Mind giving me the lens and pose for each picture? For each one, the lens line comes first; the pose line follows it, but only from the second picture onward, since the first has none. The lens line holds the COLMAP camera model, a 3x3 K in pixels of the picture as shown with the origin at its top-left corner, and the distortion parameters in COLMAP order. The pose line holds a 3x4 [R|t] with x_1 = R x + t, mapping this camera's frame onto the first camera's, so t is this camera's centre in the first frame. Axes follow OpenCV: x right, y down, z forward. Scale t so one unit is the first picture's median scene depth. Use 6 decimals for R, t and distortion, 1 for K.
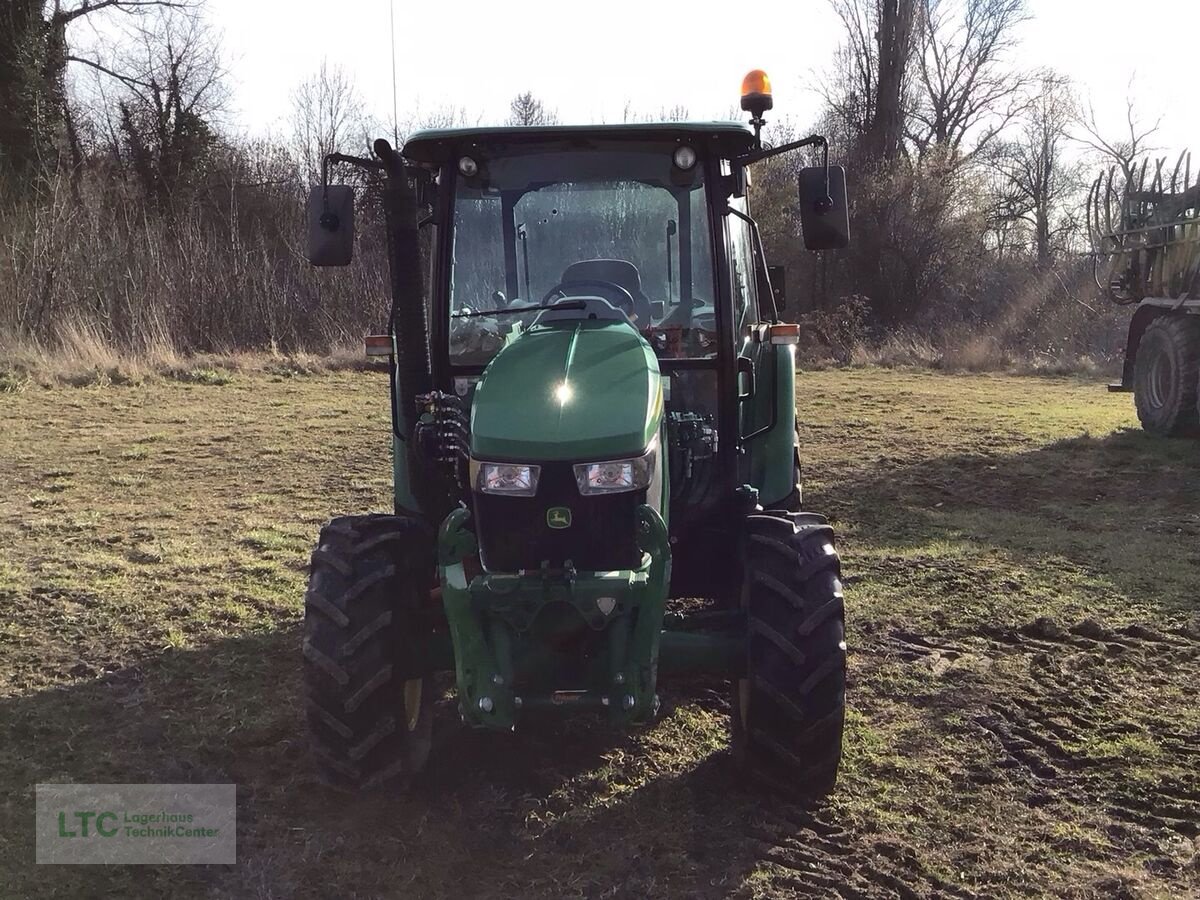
lens RADIAL K [[1422.1, 0, 600.7], [0, 1422.1, 449.9], [0, 0, 1]] dist [0.036512, 0.000000]
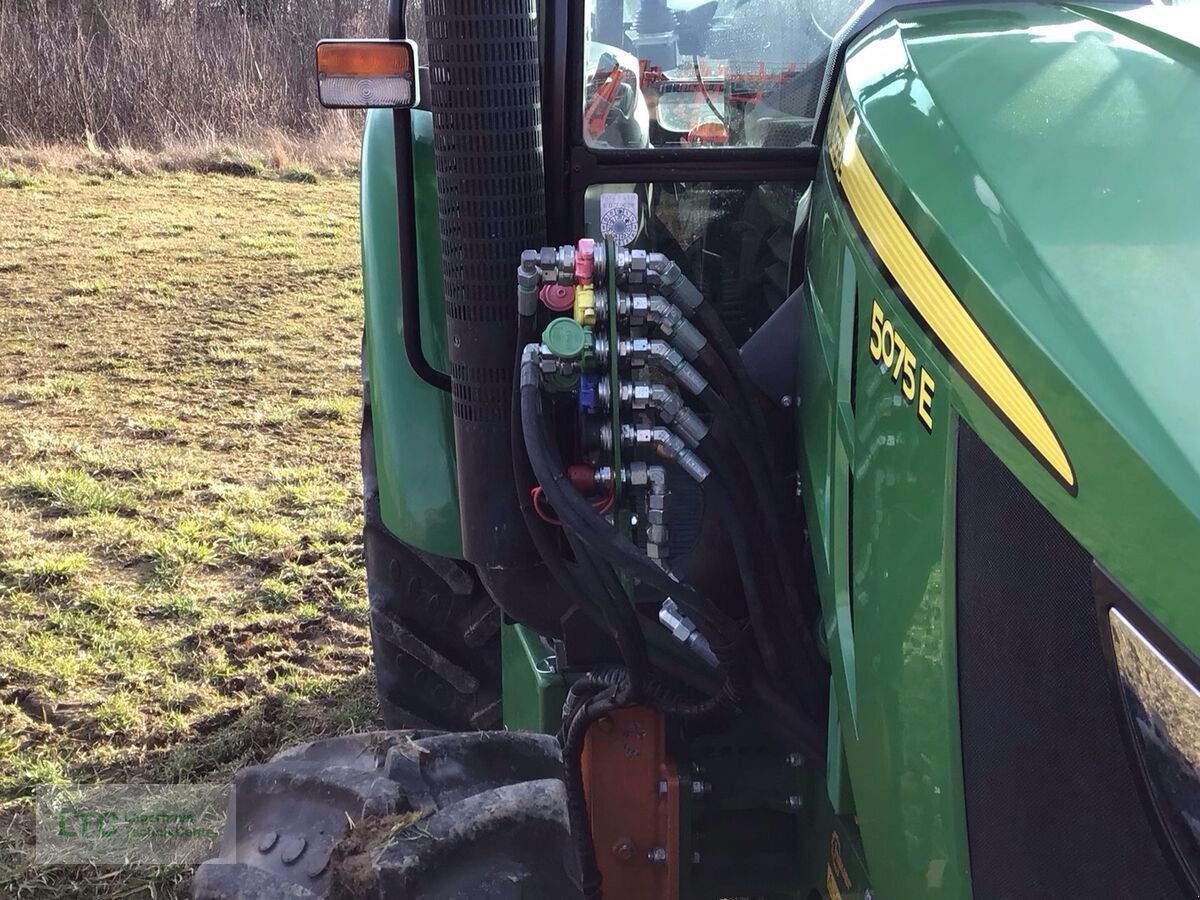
lens RADIAL K [[1422.1, 0, 599.7], [0, 1422.1, 450.8], [0, 0, 1]] dist [0.036512, 0.000000]
pose [[0.994370, -0.005659, 0.105808, -0.052245], [-0.008424, 0.991189, 0.132187, -0.013235], [-0.105624, -0.132334, 0.985561, 0.260937]]
